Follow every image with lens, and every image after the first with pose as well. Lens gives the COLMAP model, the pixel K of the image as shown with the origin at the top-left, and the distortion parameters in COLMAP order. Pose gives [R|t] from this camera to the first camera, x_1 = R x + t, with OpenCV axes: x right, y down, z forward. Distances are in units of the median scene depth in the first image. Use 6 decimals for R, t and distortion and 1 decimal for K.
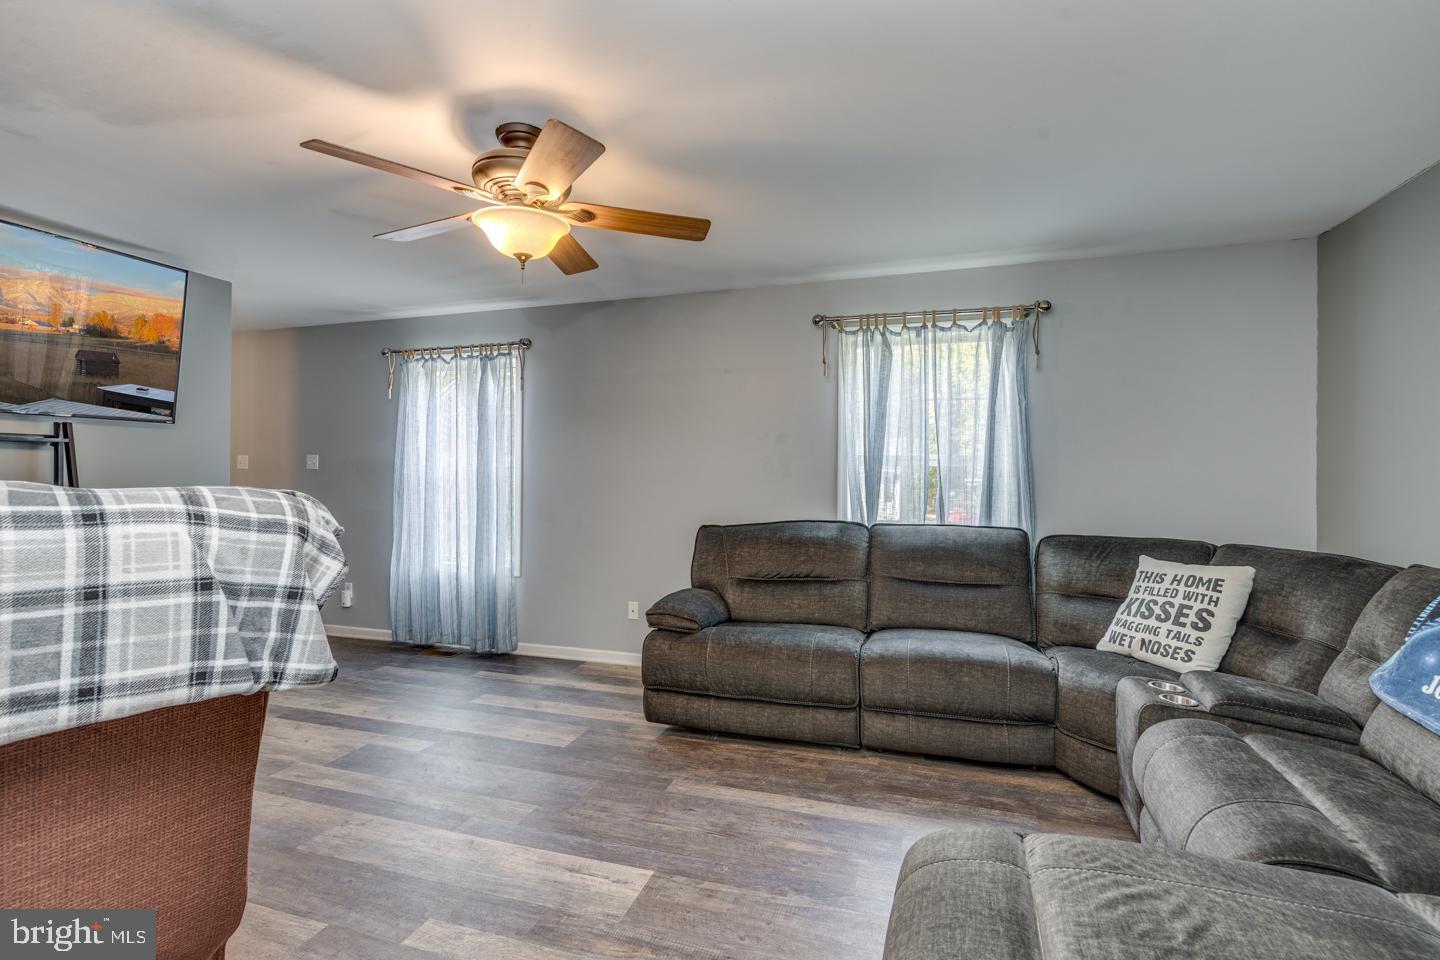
lens RADIAL K [[657.9, 0, 718.4], [0, 657.9, 474.4], [0, 0, 1]] dist [-0.003233, -0.000377]
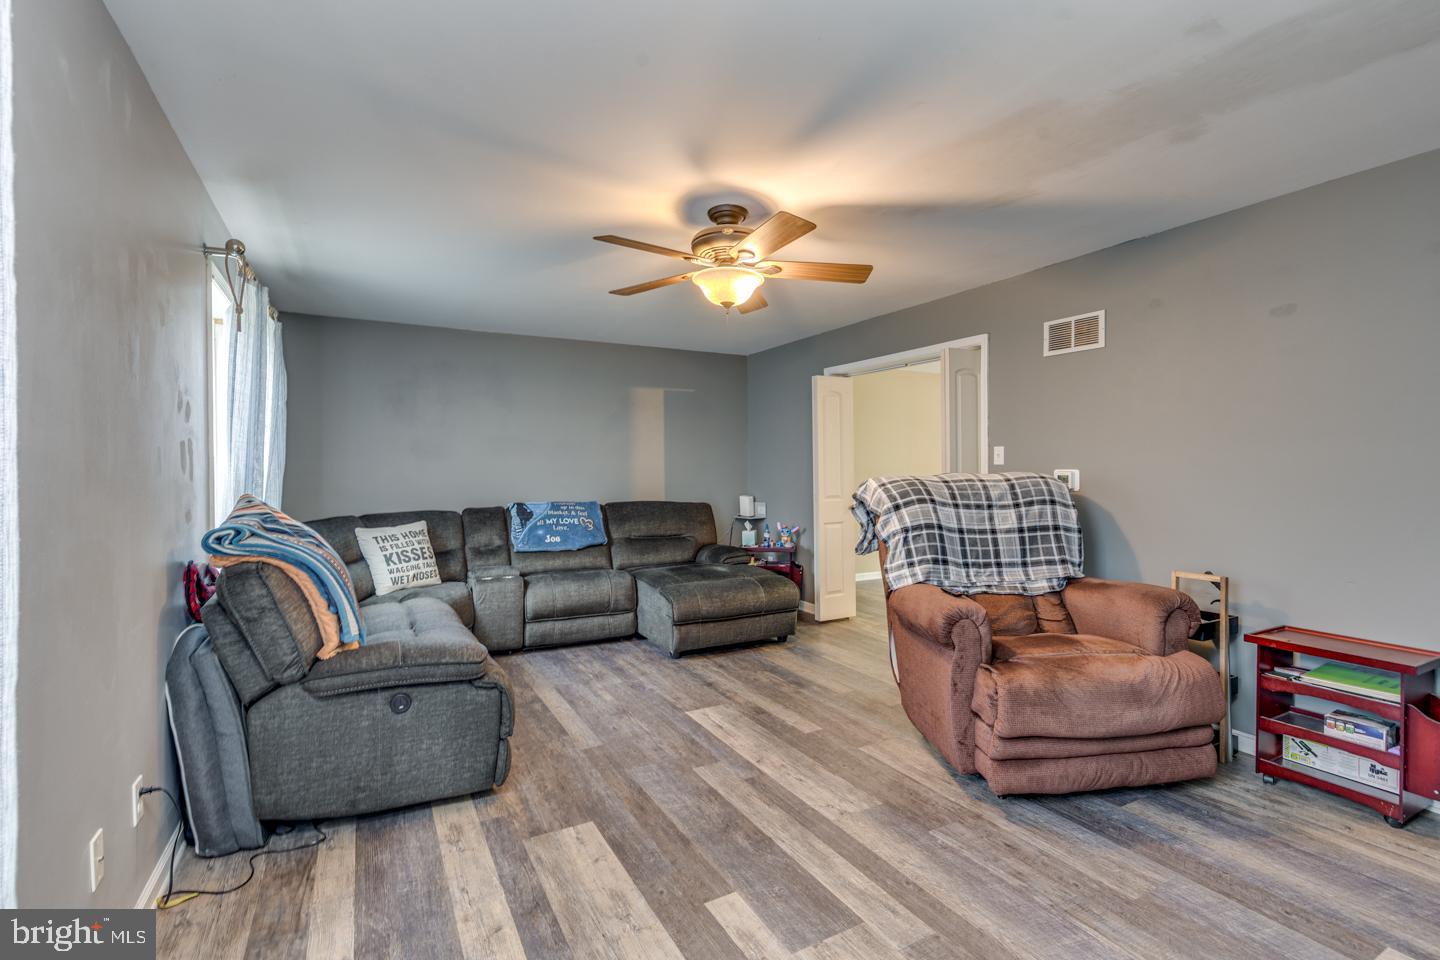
lens RADIAL K [[657.9, 0, 717.9], [0, 657.9, 476.3], [0, 0, 1]] dist [-0.003233, -0.000377]
pose [[-0.733681, -0.007687, 0.679450, -1.059808], [-0.002598, 0.999960, 0.008509, -0.005099], [-0.679489, 0.004478, -0.733672, 1.783866]]
